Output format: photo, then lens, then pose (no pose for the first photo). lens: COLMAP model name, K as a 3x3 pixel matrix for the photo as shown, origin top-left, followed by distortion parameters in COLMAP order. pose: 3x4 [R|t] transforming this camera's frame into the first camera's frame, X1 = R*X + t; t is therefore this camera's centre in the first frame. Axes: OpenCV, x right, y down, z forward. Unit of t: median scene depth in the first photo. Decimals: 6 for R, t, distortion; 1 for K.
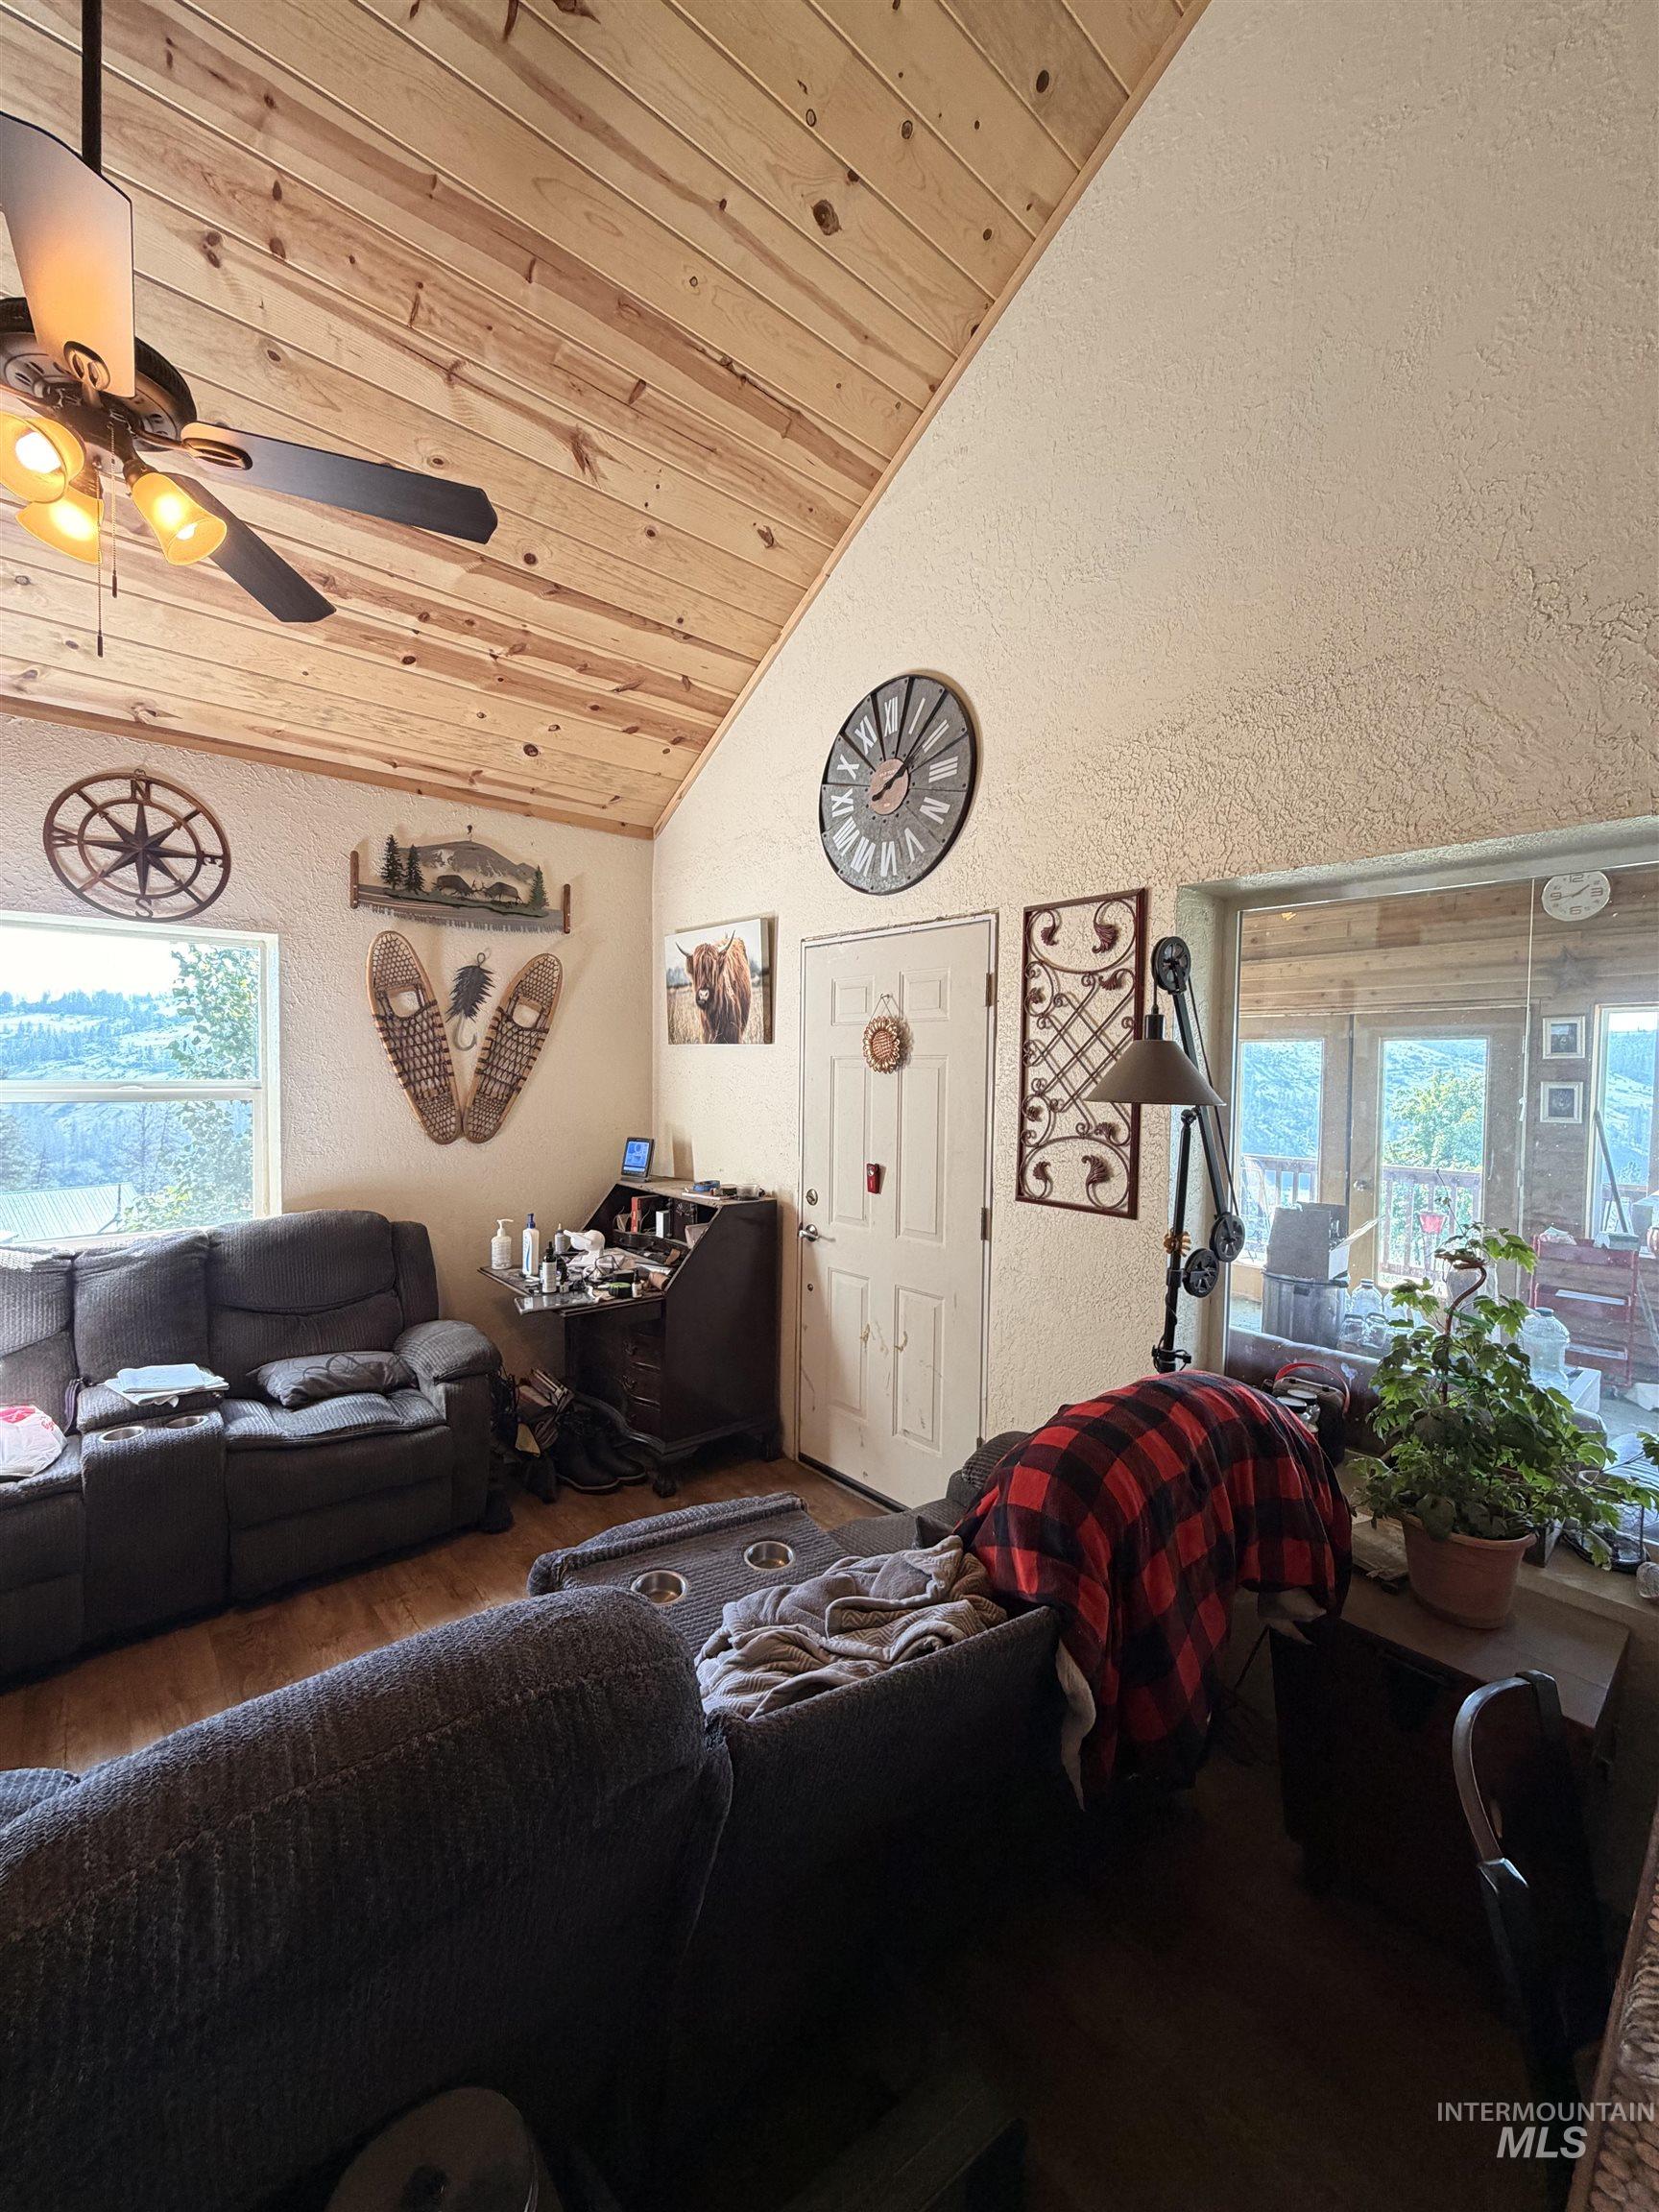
lens RADIAL K [[879.3, 0, 813.7], [0, 879.3, 1107.2], [0, 0, 1]] dist [-0.002139, -0.000215]
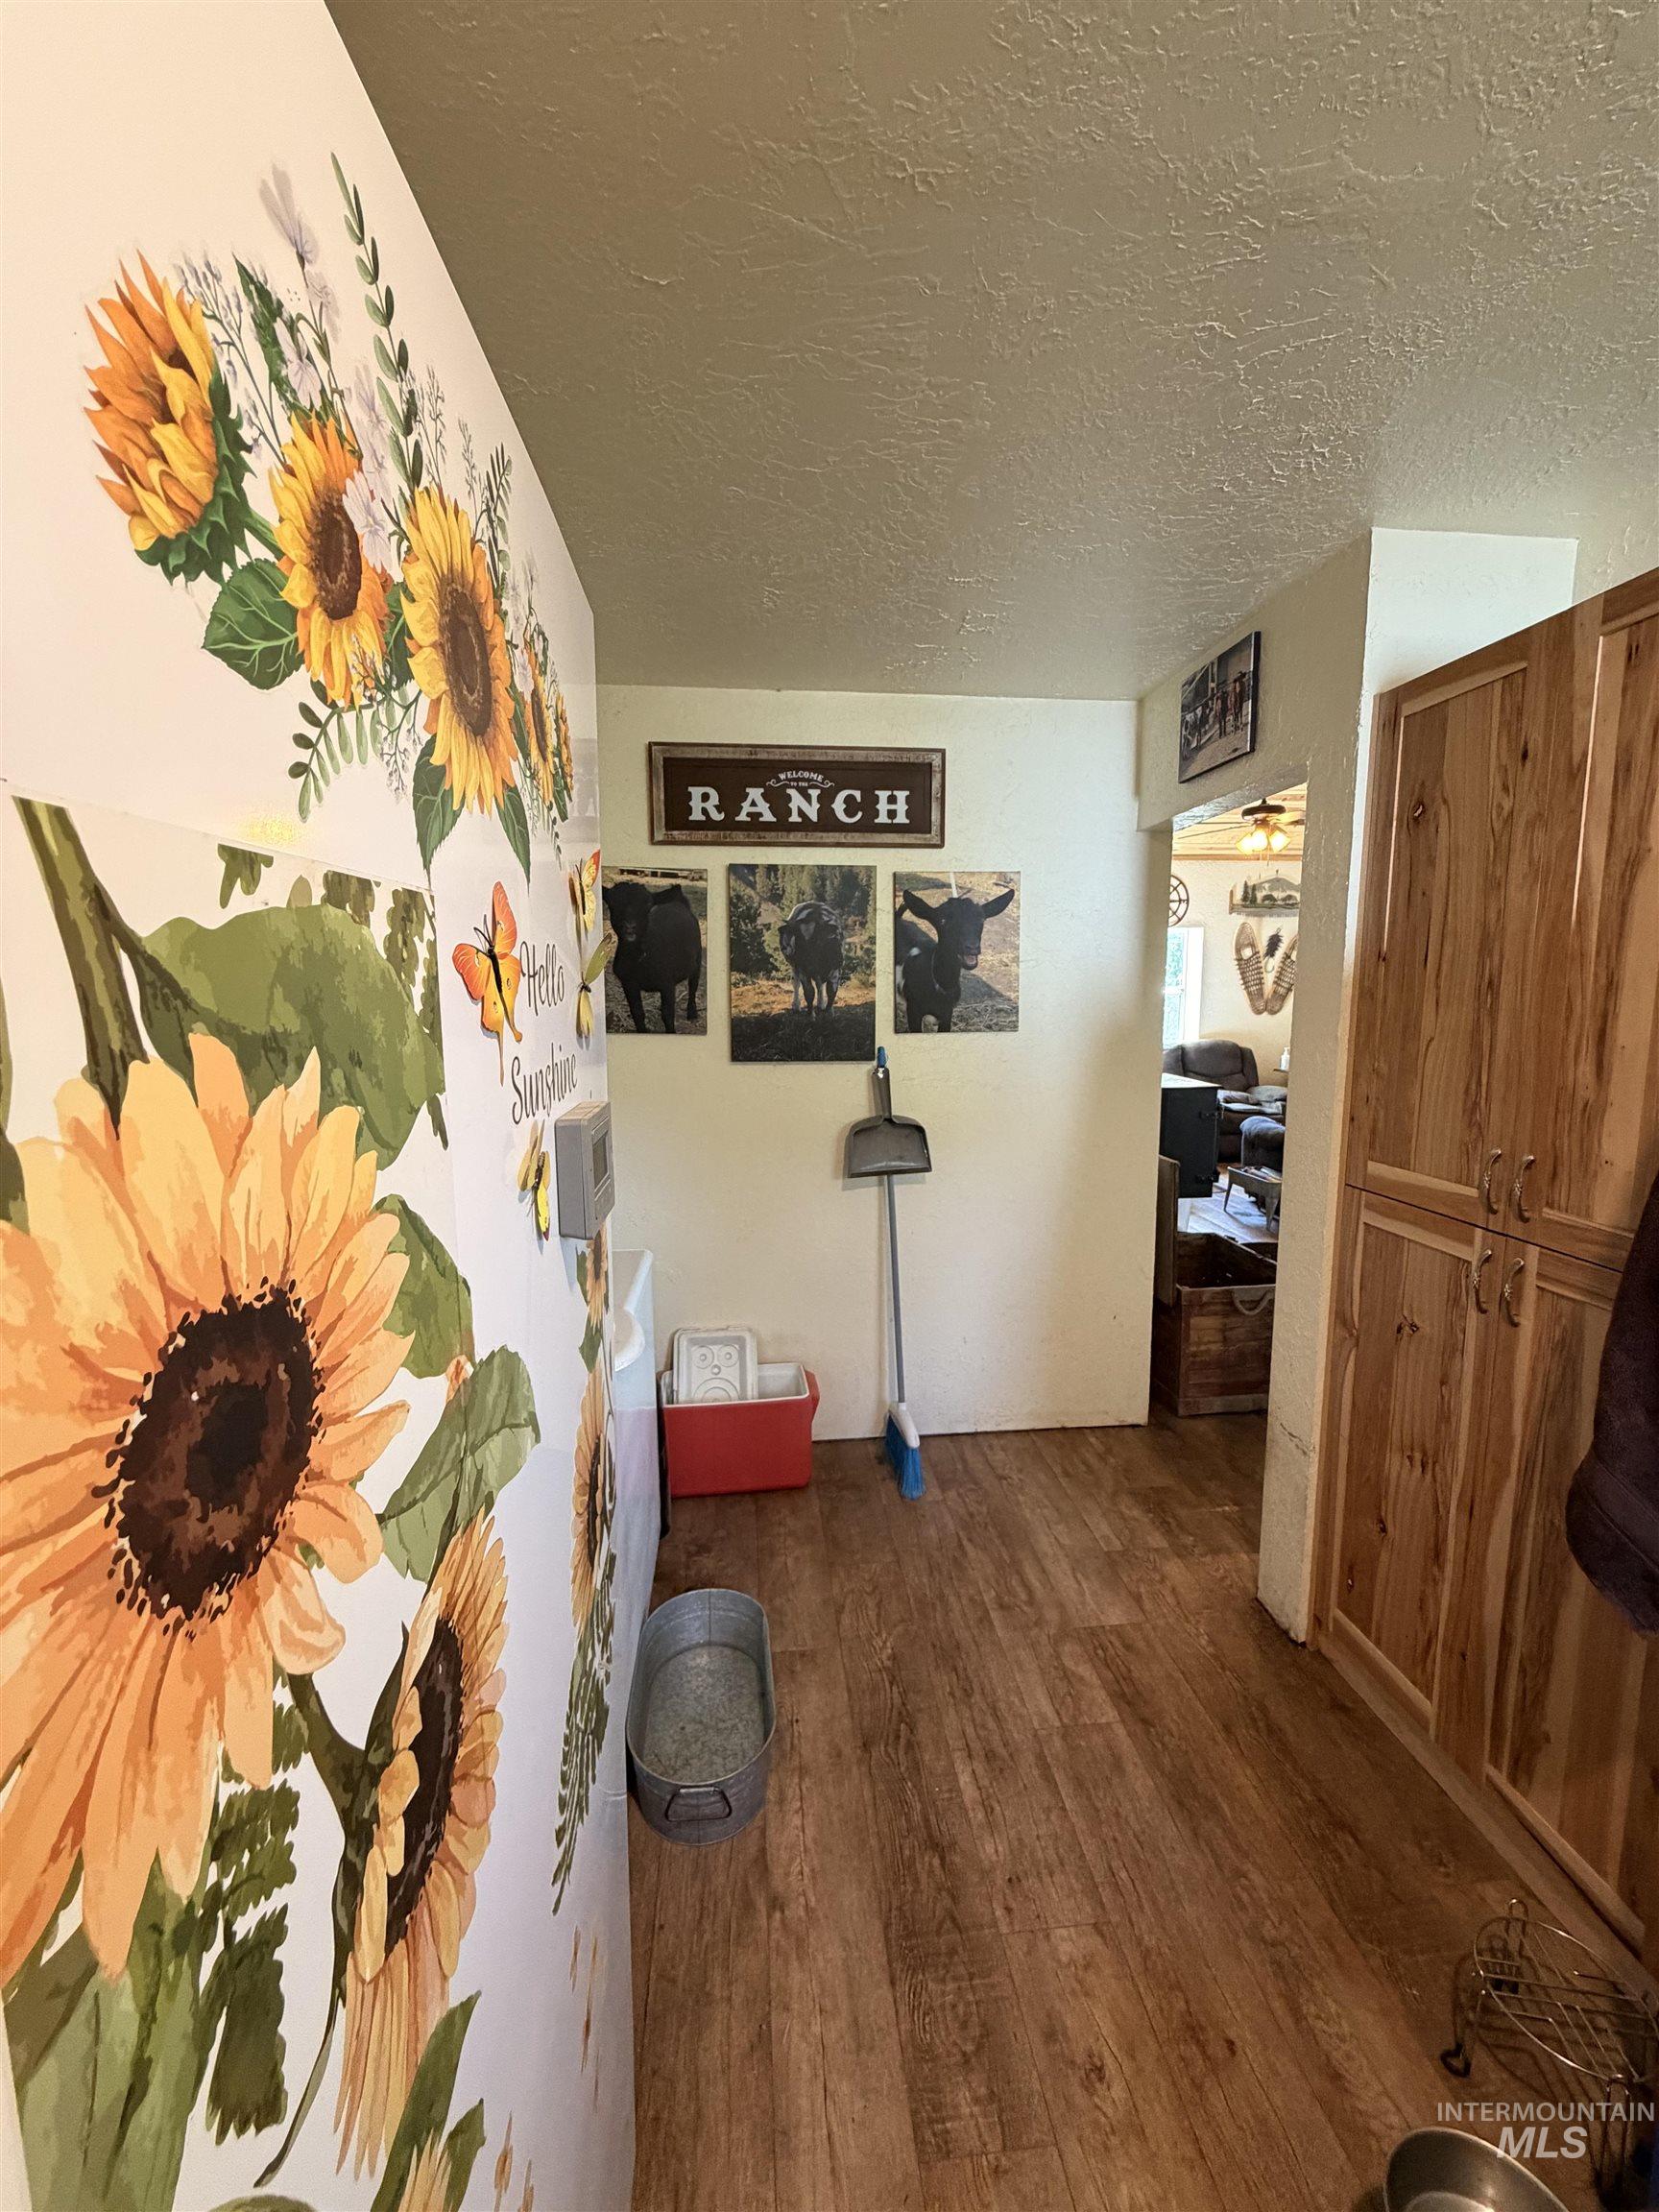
lens RADIAL K [[879.3, 0, 831.0], [0, 879.3, 1100.5], [0, 0, 1]] dist [-0.002139, -0.000215]
pose [[0.820971, 0.055741, -0.568242, -0.025851], [-0.009855, 0.996458, 0.083508, 0.087360], [0.570885, -0.062958, 0.818613, -1.560620]]
